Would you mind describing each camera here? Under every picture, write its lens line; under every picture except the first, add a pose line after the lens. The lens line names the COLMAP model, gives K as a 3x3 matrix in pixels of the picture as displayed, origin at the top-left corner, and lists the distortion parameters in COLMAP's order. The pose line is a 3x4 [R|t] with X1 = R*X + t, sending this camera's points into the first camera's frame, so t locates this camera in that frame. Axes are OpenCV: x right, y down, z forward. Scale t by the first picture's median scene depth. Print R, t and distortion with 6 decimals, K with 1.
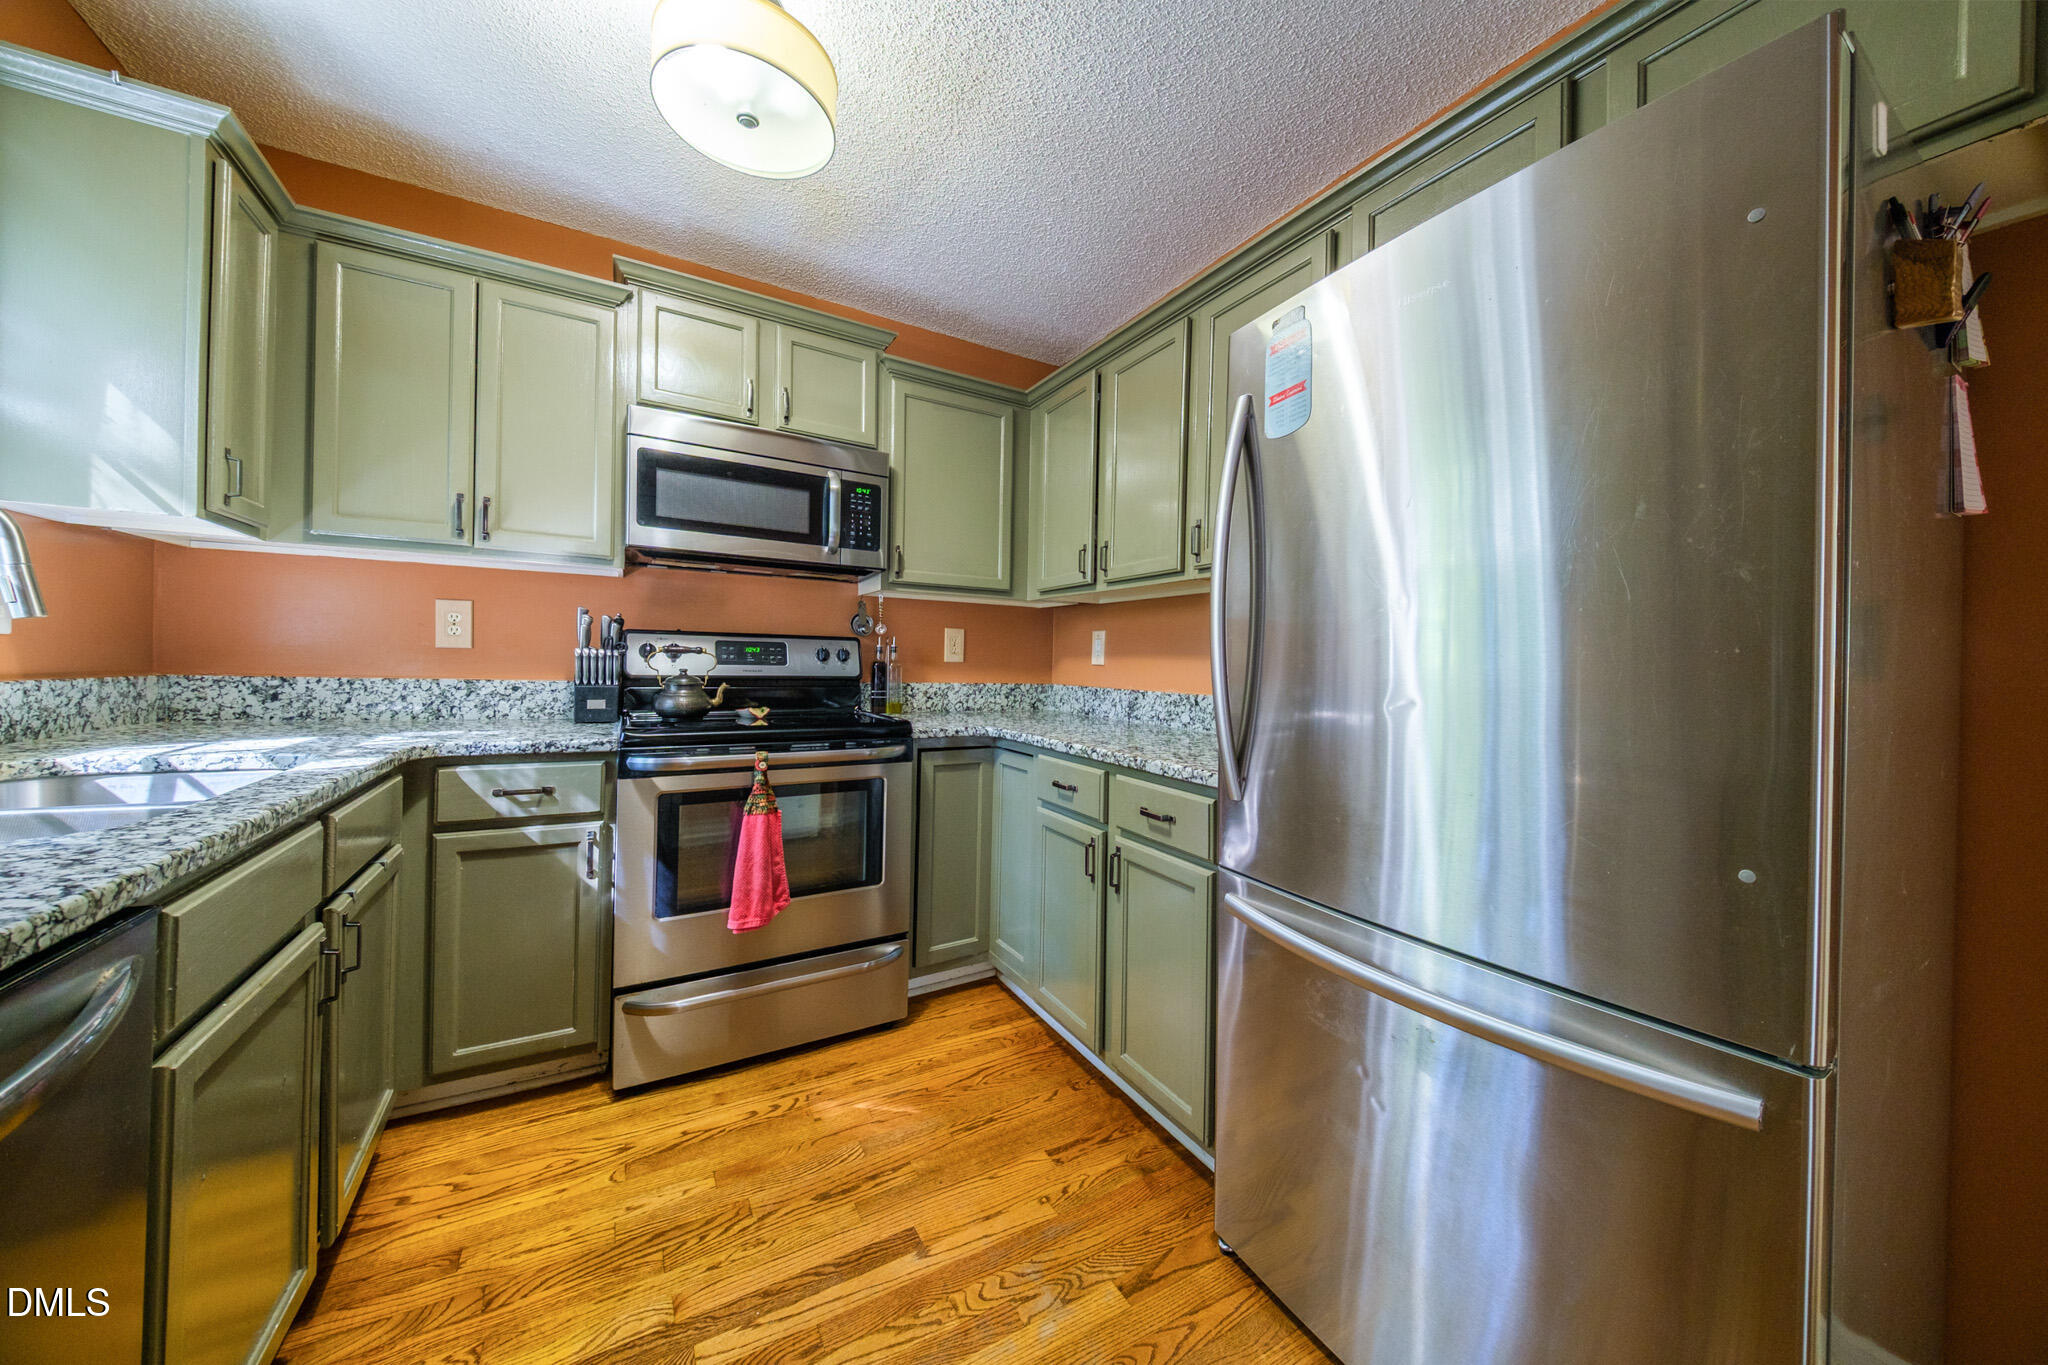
lens RADIAL K [[698.9, 0, 1036.0], [0, 698.9, 669.6], [0, 0, 1]] dist [0.036777, -0.017321]
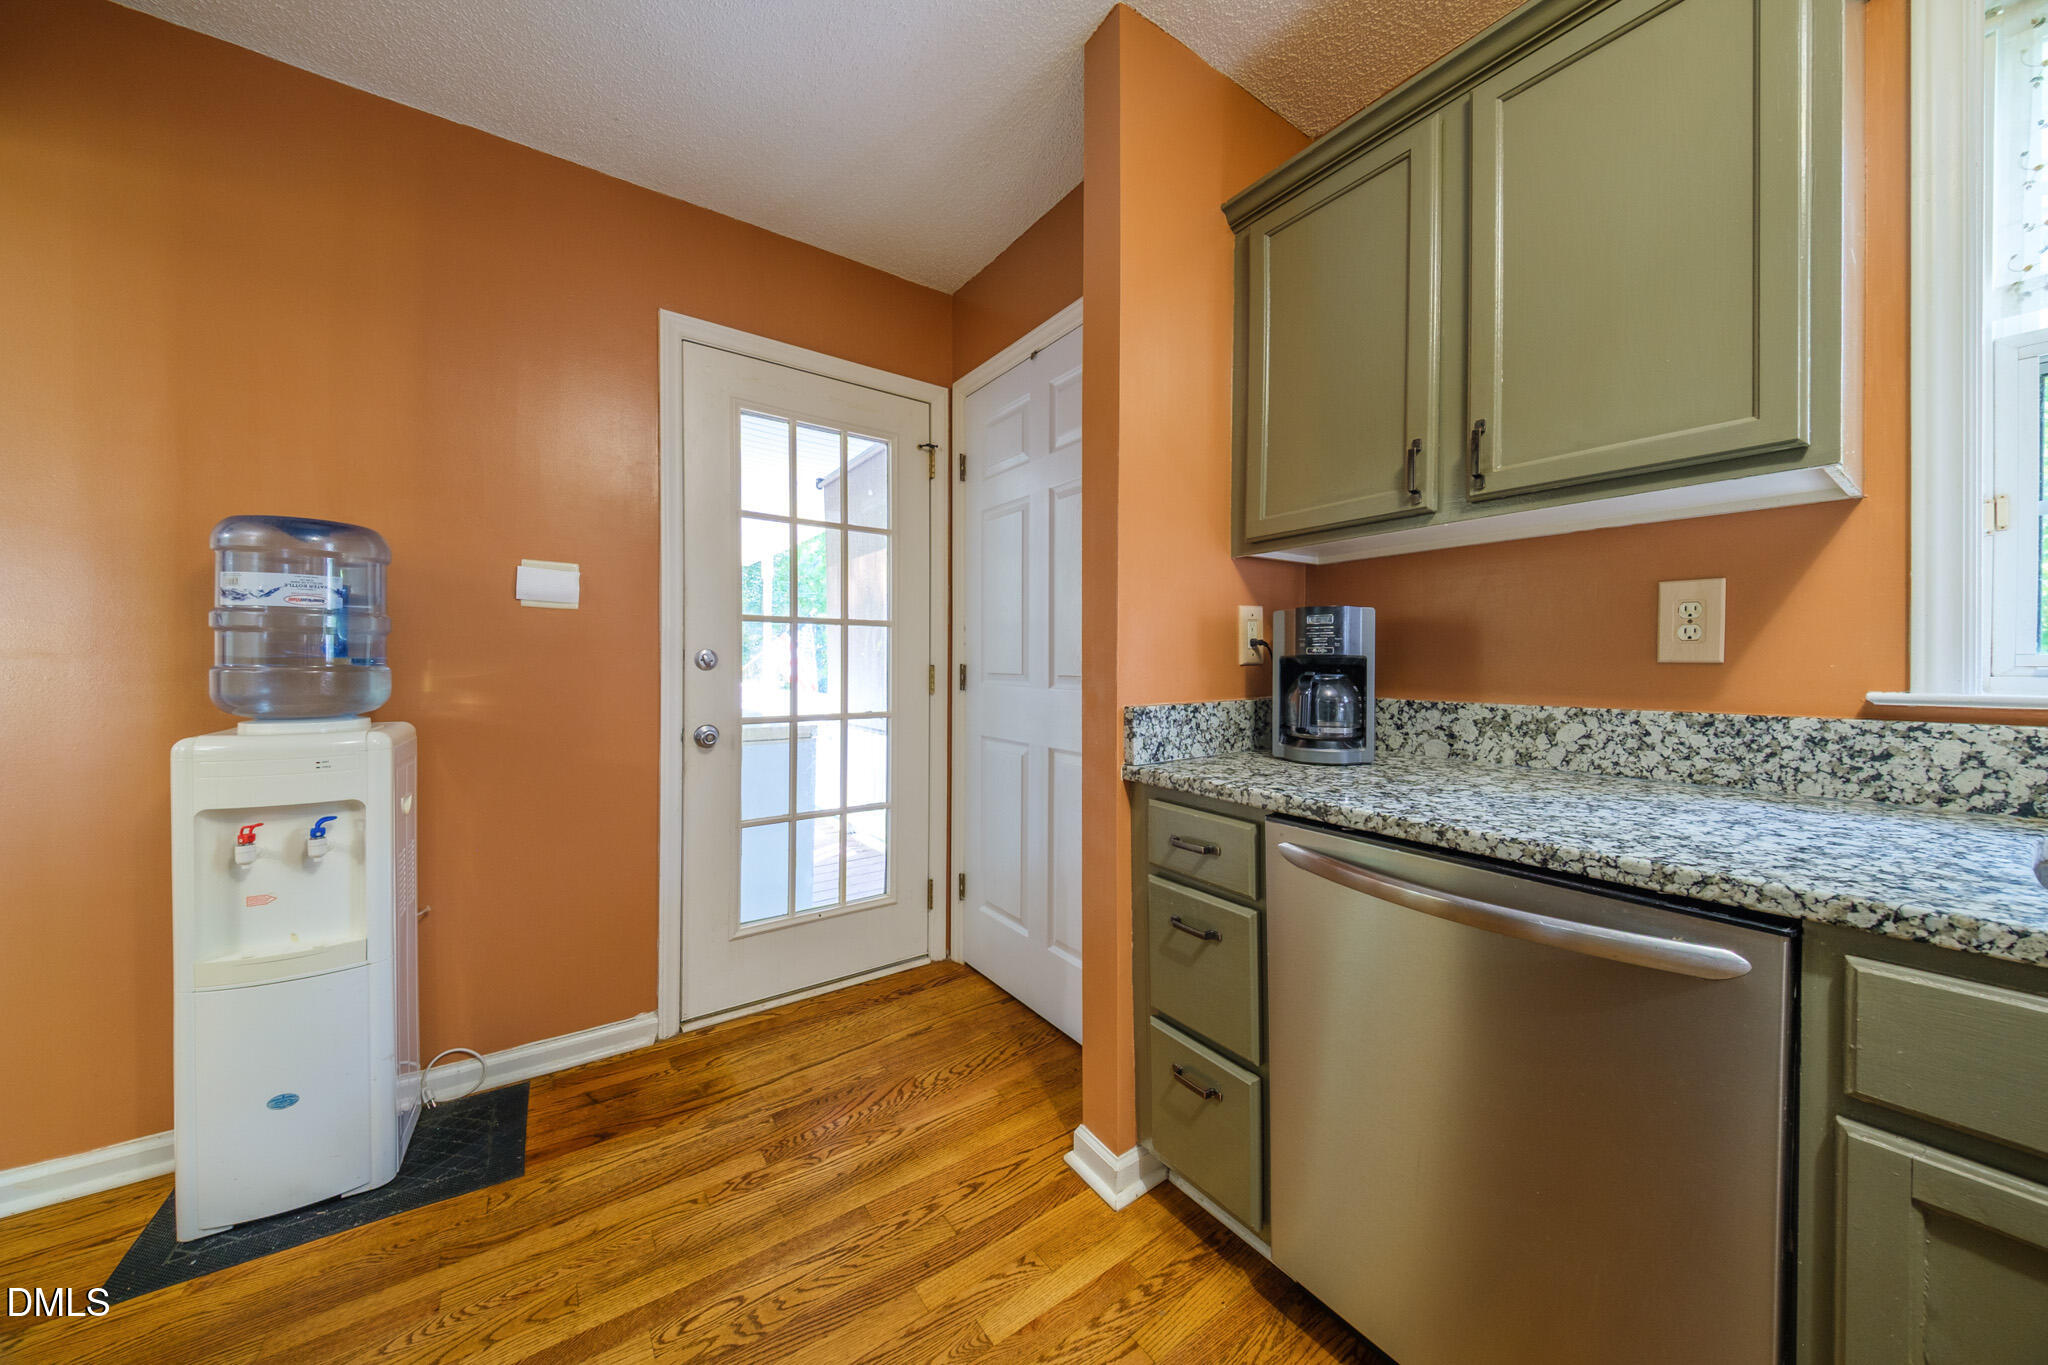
lens RADIAL K [[692.1, 0, 1065.1], [0, 692.1, 672.2], [0, 0, 1]] dist [0.000016, -0.009054]
pose [[-0.995057, -0.033653, -0.093431, -0.197176], [-0.034551, 0.999371, 0.008002, 0.009644], [0.093103, 0.011191, -0.995594, 2.132711]]
